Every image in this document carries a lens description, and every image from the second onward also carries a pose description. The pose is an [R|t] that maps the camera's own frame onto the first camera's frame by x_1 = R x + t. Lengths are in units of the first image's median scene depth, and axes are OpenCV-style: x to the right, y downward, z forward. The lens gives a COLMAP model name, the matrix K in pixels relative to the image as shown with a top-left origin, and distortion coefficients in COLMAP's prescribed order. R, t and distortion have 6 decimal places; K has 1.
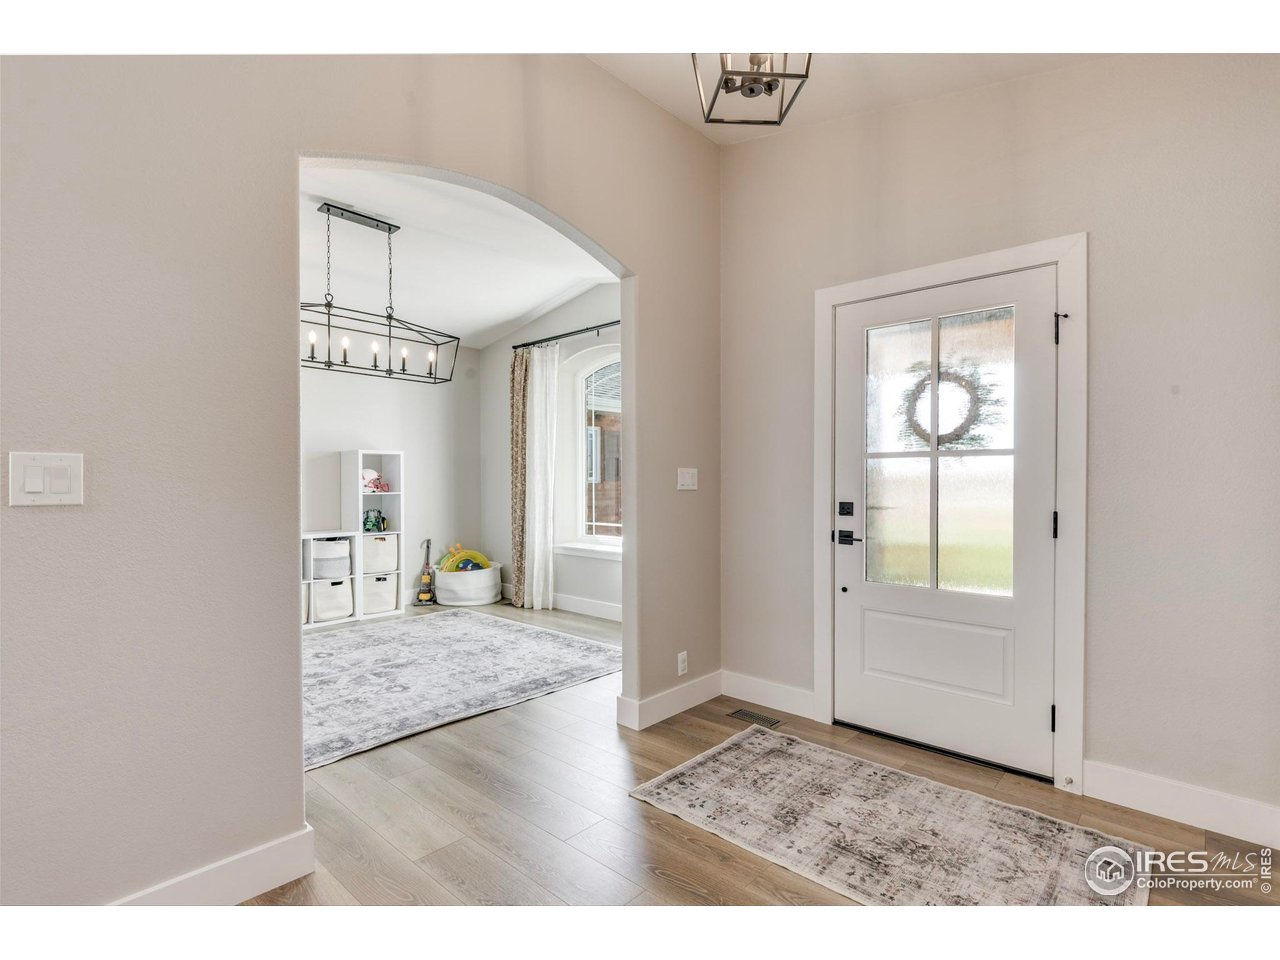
lens RADIAL K [[630.8, 0, 639.9], [0, 630.8, 487.1], [0, 0, 1]] dist [-0.000737, 0.000214]
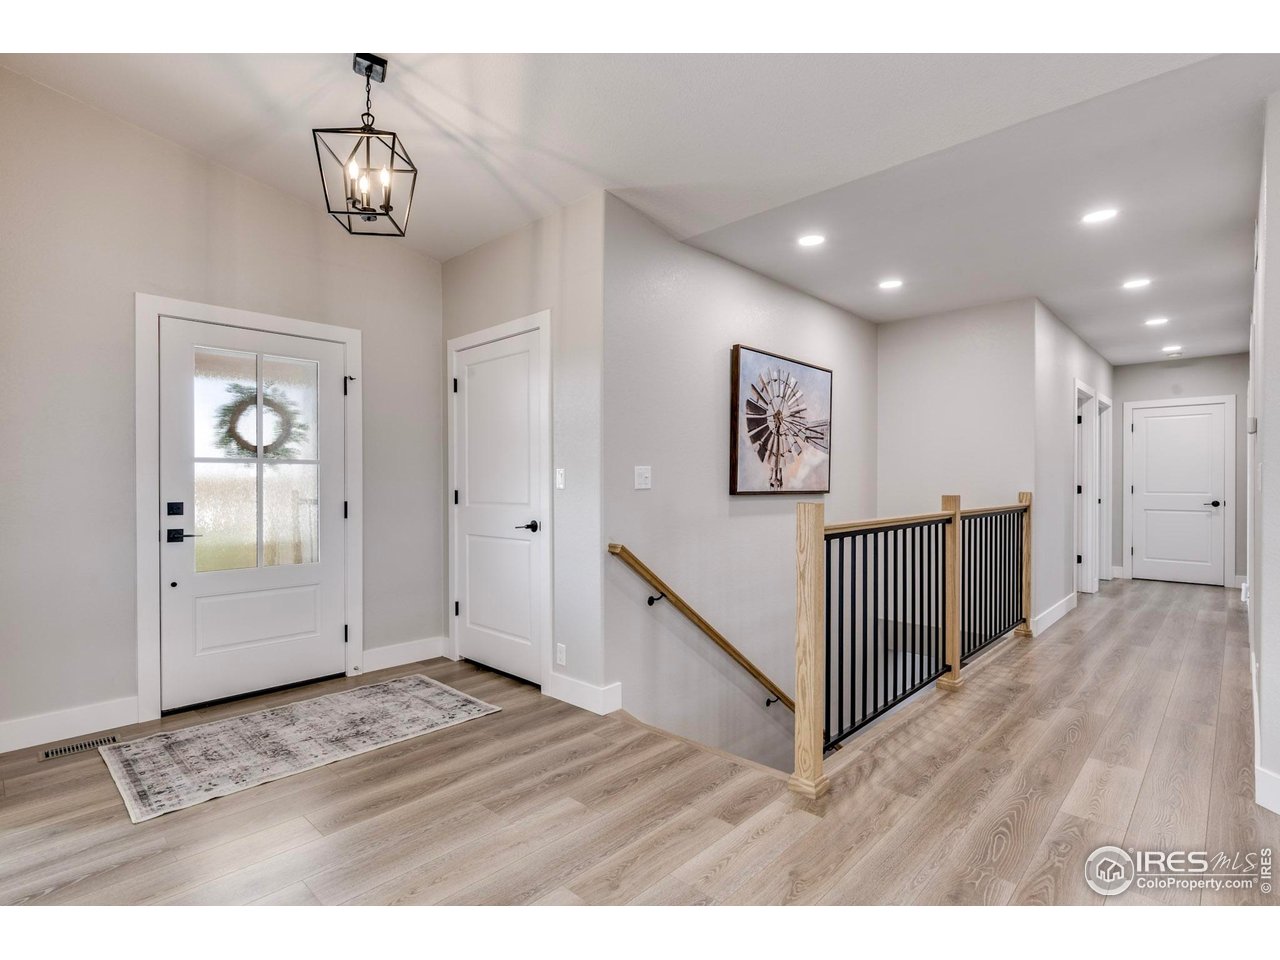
lens RADIAL K [[630.8, 0, 639.9], [0, 630.8, 487.1], [0, 0, 1]] dist [-0.000737, 0.000214]
pose [[0.021459, -0.010296, 0.999717, -0.830098], [0.014461, 0.999846, 0.009986, -0.001760], [-0.999665, 0.014243, 0.021604, 0.214989]]
